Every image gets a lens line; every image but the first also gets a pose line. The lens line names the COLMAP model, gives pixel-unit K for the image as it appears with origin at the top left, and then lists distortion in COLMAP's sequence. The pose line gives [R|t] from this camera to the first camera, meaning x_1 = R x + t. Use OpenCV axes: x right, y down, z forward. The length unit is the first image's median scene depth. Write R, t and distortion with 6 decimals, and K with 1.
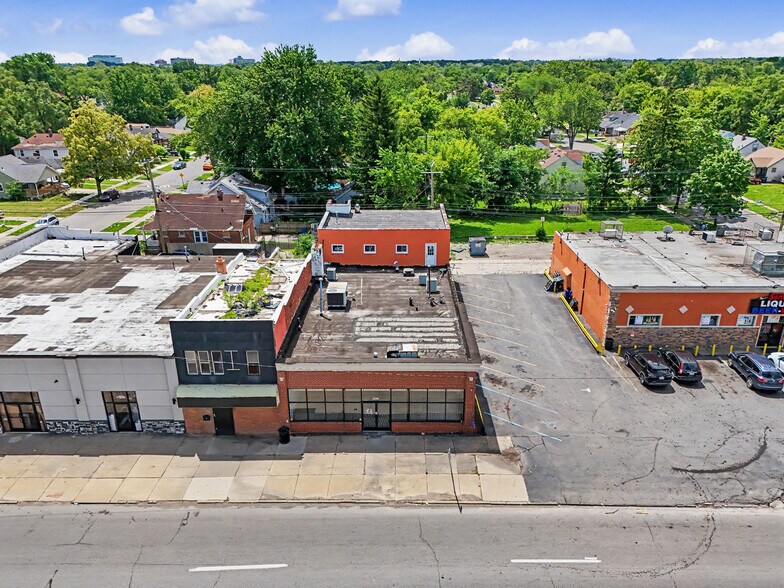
lens RADIAL K [[577.3, 0, 392.0], [0, 577.3, 294.0], [0, 0, 1]] dist [0.078115, -0.078144]
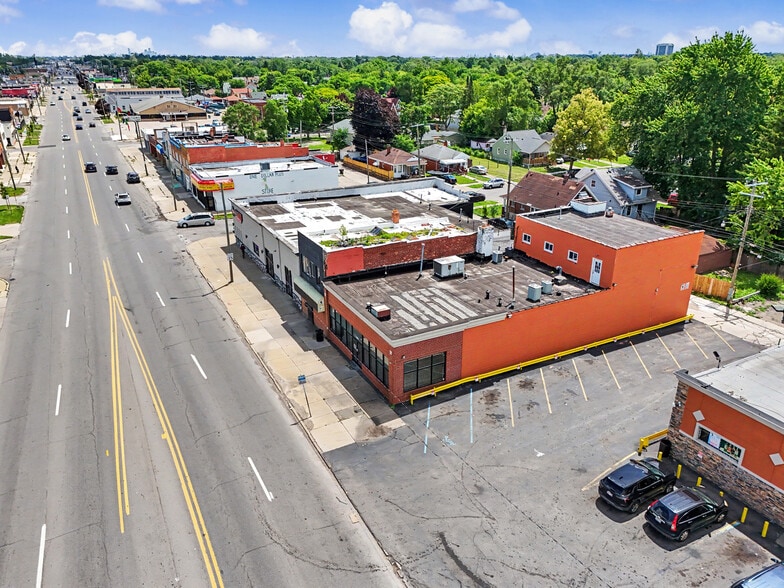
lens RADIAL K [[577.3, 0, 392.0], [0, 577.3, 294.0], [0, 0, 1]] dist [0.078115, -0.078144]
pose [[0.481298, 0.333454, -0.810654, 0.810980], [-0.319788, 0.927872, 0.191807, -0.134622], [0.816142, 0.166921, 0.553217, 0.324900]]
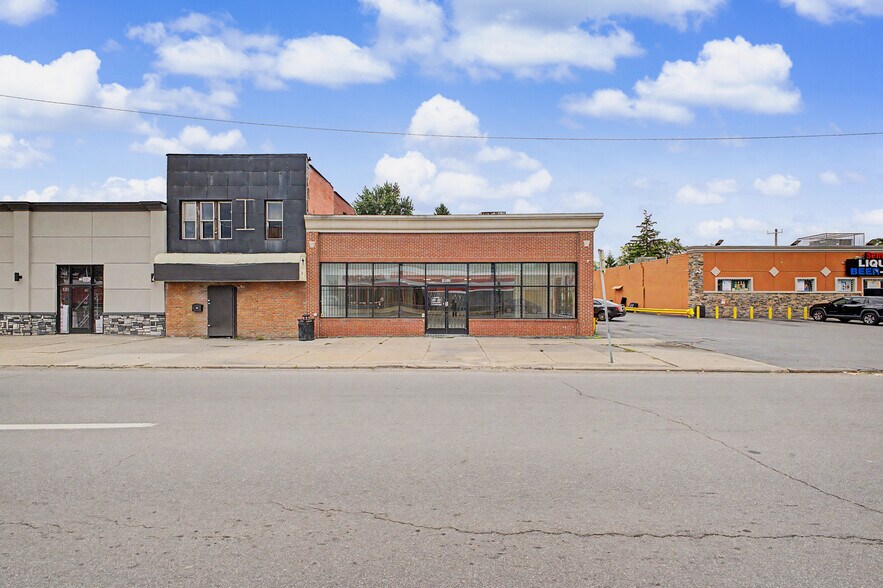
lens RADIAL K [[353.3, 0, 441.5], [0, 353.3, 294.0], [0, 0, 1]] dist [0.007579, -0.000083]
pose [[0.999896, 0.010829, -0.009557, -0.025862], [-0.013603, 0.928464, -0.371172, 0.299541], [0.004854, 0.371264, 0.928515, 0.528271]]
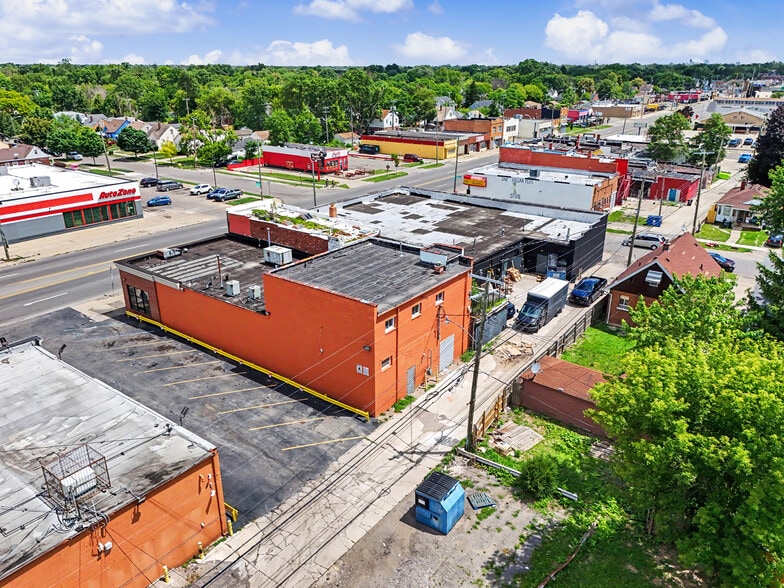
lens RADIAL K [[577.3, 0, 392.0], [0, 577.3, 294.0], [0, 0, 1]] dist [0.078115, -0.078144]
pose [[-0.591717, 0.299550, -0.748425, 0.729467], [-0.290589, 0.786728, 0.544625, -0.700226], [0.751950, 0.539748, -0.378475, 1.774981]]
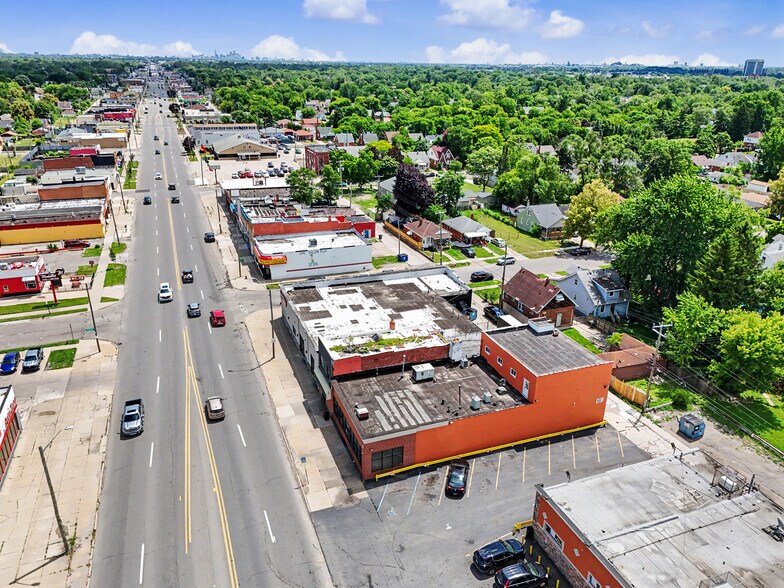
lens RADIAL K [[577.3, 0, 392.0], [0, 577.3, 294.0], [0, 0, 1]] dist [0.078115, -0.078144]
pose [[0.372700, 0.354590, -0.857532, 1.172908], [-0.356215, 0.907982, 0.220633, -0.521863], [0.856858, 0.223236, 0.464715, 0.184577]]
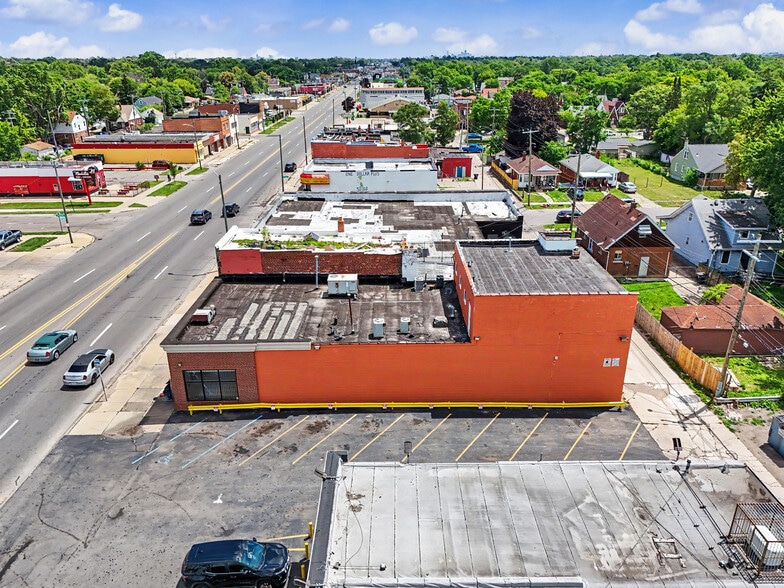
lens RADIAL K [[577.3, 0, 392.0], [0, 577.3, 294.0], [0, 0, 1]] dist [0.078115, -0.078144]
pose [[0.021696, 0.379584, -0.924903, 0.907438], [-0.359818, 0.866093, 0.347007, -0.391512], [0.932770, 0.325268, 0.155372, 0.981051]]
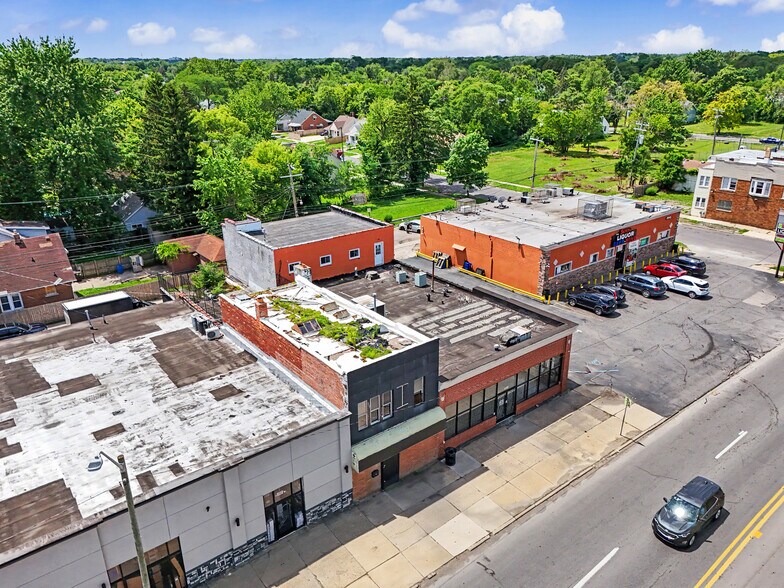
lens RADIAL K [[577.3, 0, 392.0], [0, 577.3, 294.0], [0, 0, 1]] dist [0.078115, -0.078144]
pose [[0.780678, -0.233696, 0.579593, -0.633248], [0.233300, 0.969382, 0.076620, -0.089946], [-0.579753, 0.075404, 0.811296, 0.233362]]
